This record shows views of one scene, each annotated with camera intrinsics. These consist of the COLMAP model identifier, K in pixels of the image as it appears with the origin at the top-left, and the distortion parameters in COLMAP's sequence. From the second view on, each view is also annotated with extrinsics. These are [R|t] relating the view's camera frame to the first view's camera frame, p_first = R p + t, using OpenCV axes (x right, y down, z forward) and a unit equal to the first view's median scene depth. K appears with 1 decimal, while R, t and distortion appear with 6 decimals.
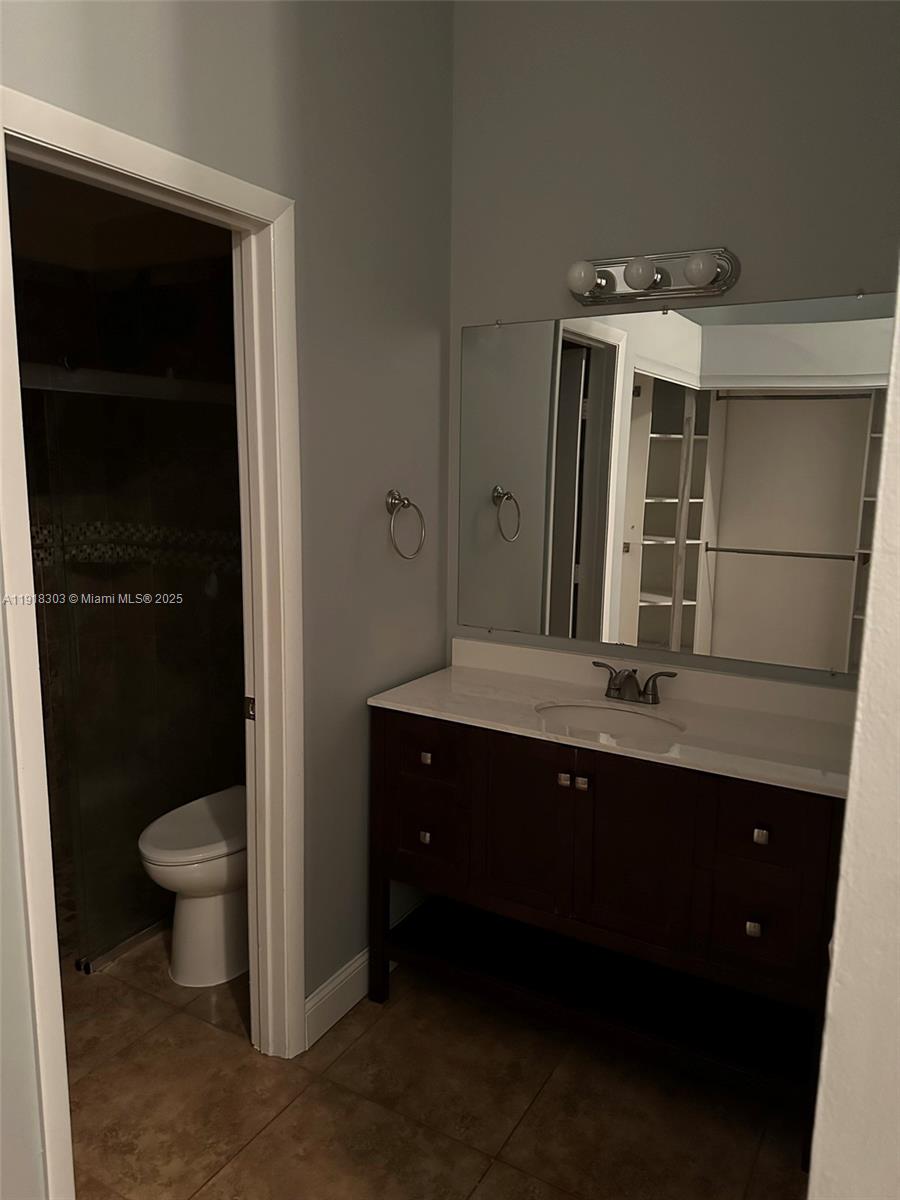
lens RADIAL K [[864.7, 0, 457.3], [0, 864.7, 601.3], [0, 0, 1]] dist [0.081793, -0.094312]
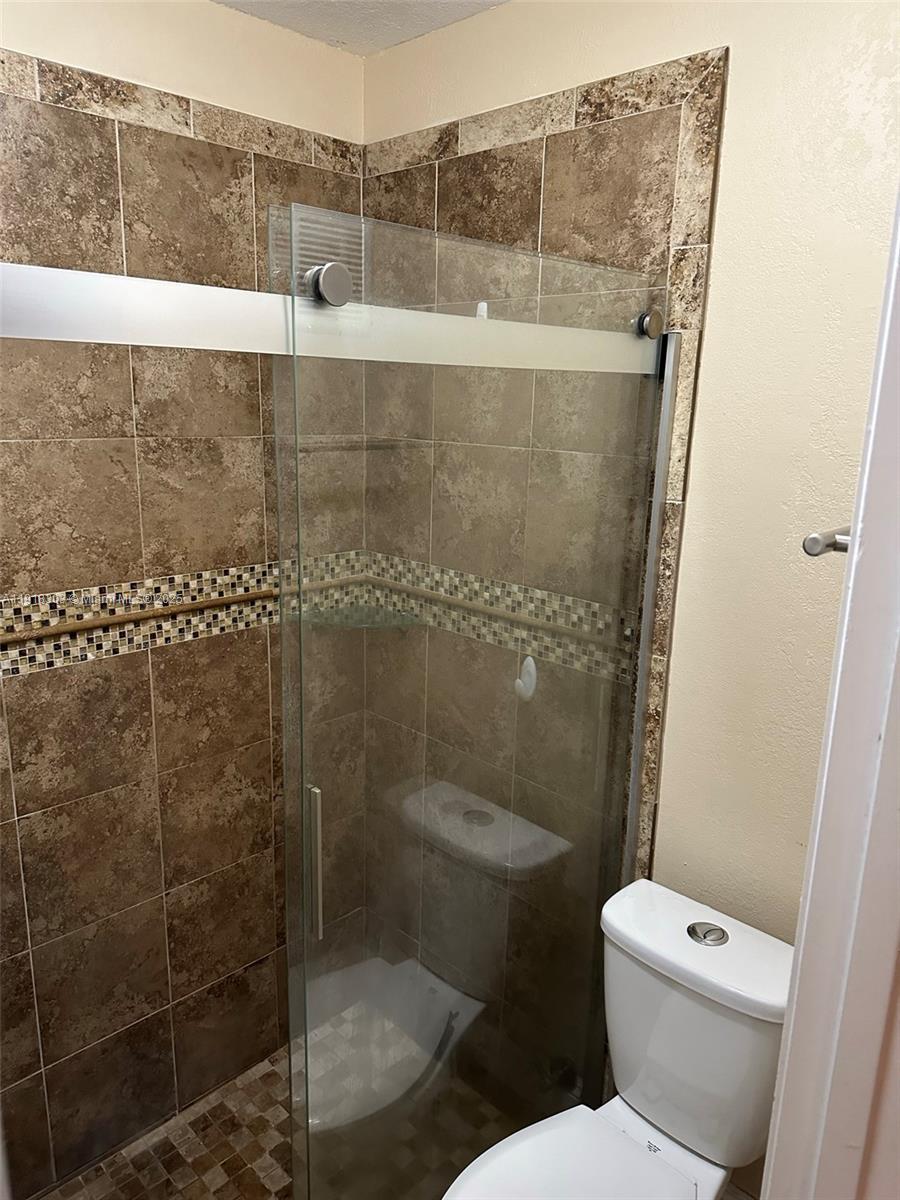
lens RADIAL K [[864.7, 0, 445.8], [0, 864.7, 604.4], [0, 0, 1]] dist [0.081793, -0.094312]
pose [[0.962138, 0.064833, -0.264741, -0.173533], [-0.050350, 0.996858, 0.061141, -0.095916], [0.267874, -0.045496, 0.962379, 0.404326]]
